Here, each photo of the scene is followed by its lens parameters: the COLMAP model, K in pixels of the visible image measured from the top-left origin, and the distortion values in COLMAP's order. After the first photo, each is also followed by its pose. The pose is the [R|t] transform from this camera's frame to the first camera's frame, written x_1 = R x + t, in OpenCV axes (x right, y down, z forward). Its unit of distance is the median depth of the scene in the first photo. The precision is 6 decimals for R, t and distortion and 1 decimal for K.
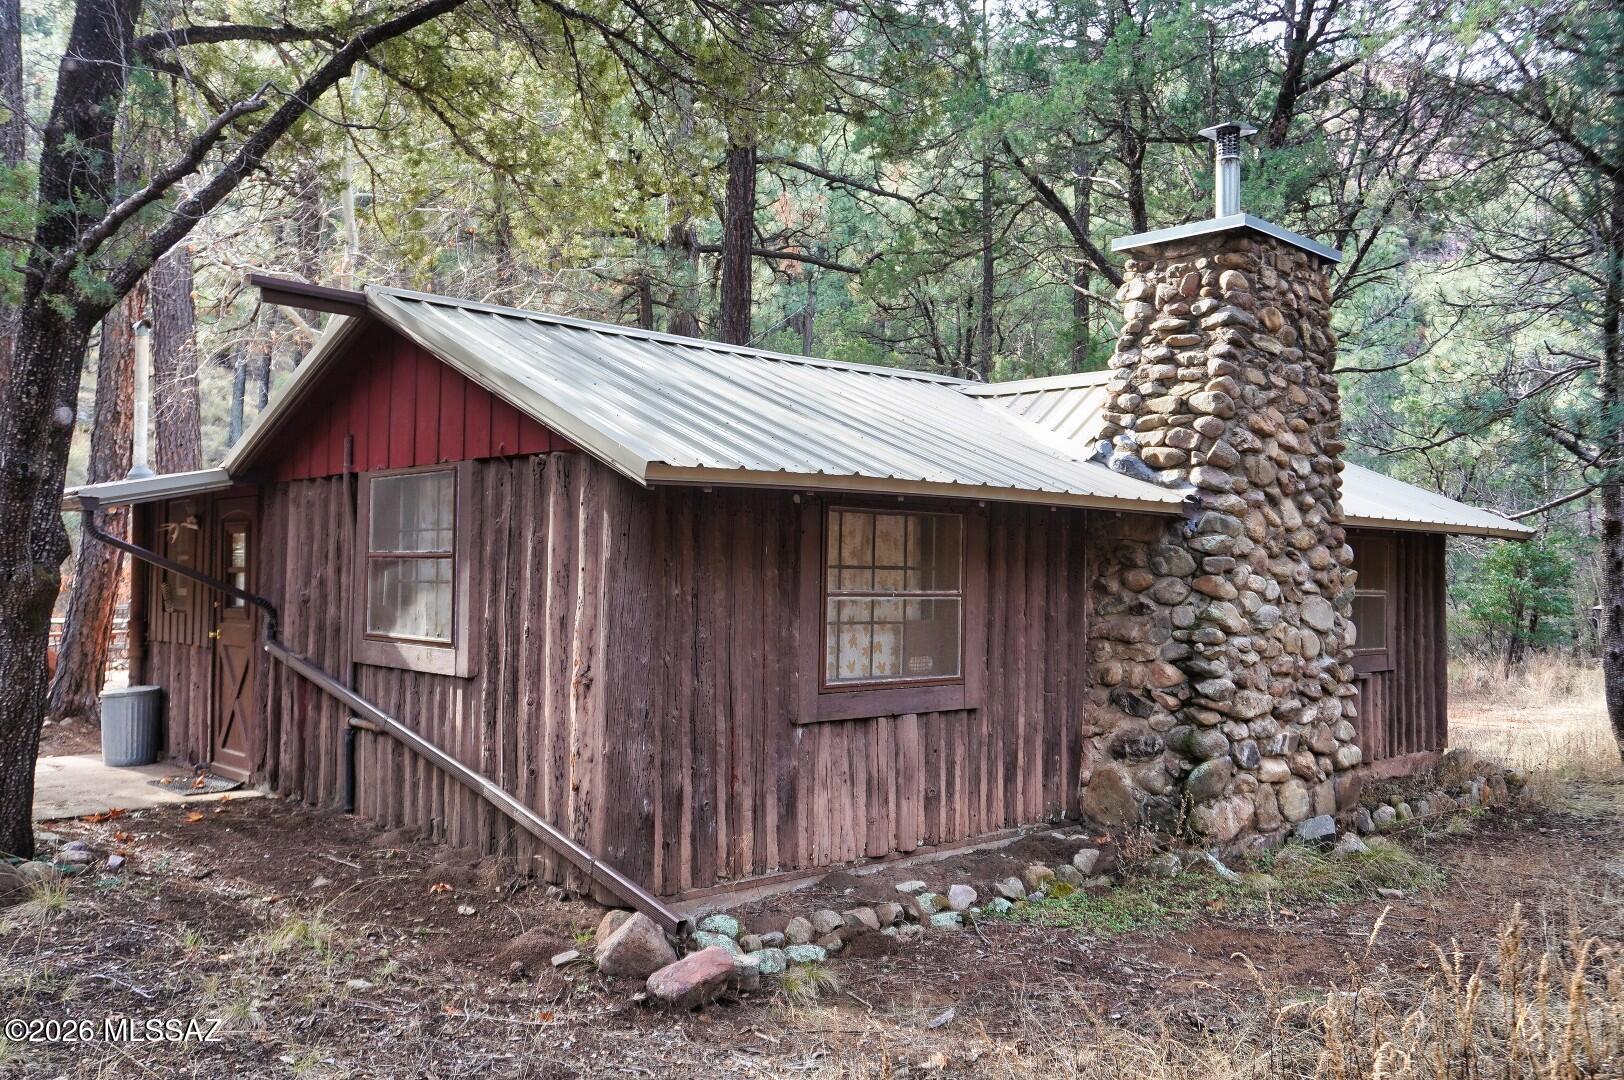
lens RADIAL K [[1365.0, 0, 814.6], [0, 1365.0, 532.1], [0, 0, 1]] dist [-0.015397, 0.000544]
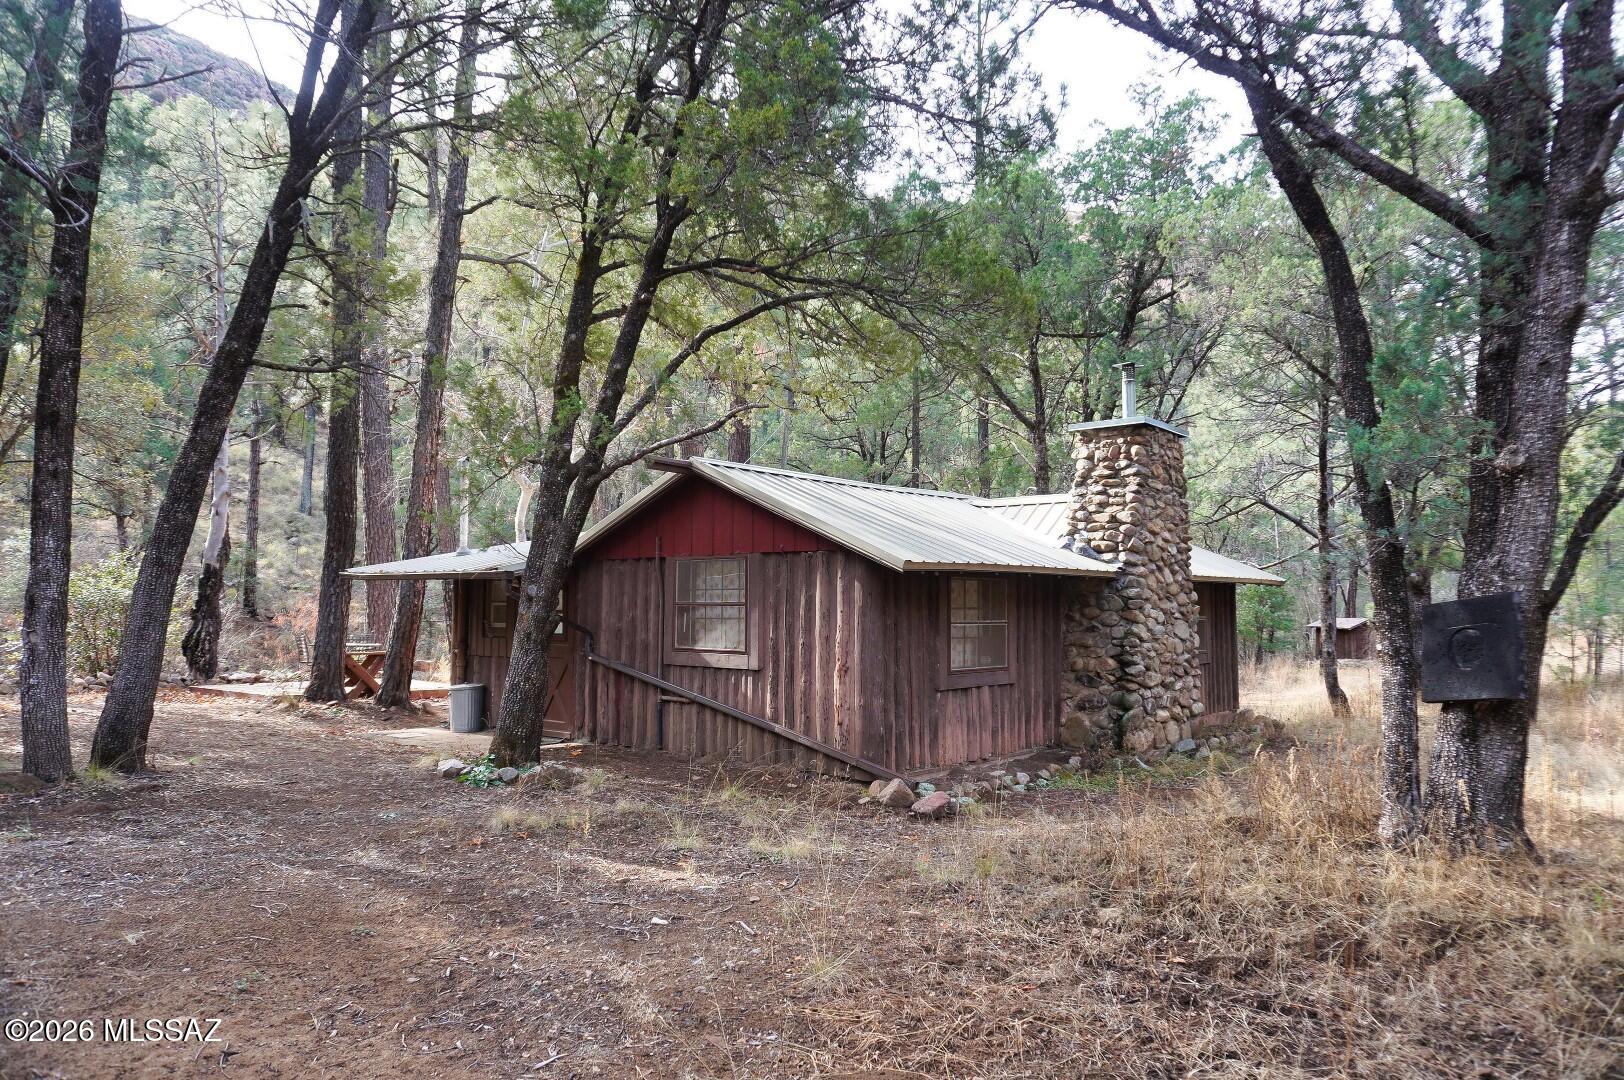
lens RADIAL K [[1086.7, 0, 811.4], [0, 1086.7, 533.6], [0, 0, 1]] dist [-0.066133, -0.000390]
pose [[0.995772, -0.003351, 0.091800, -0.272277], [0.006689, 0.999327, -0.036072, -0.021887], [-0.091617, 0.036533, 0.995124, -0.421380]]
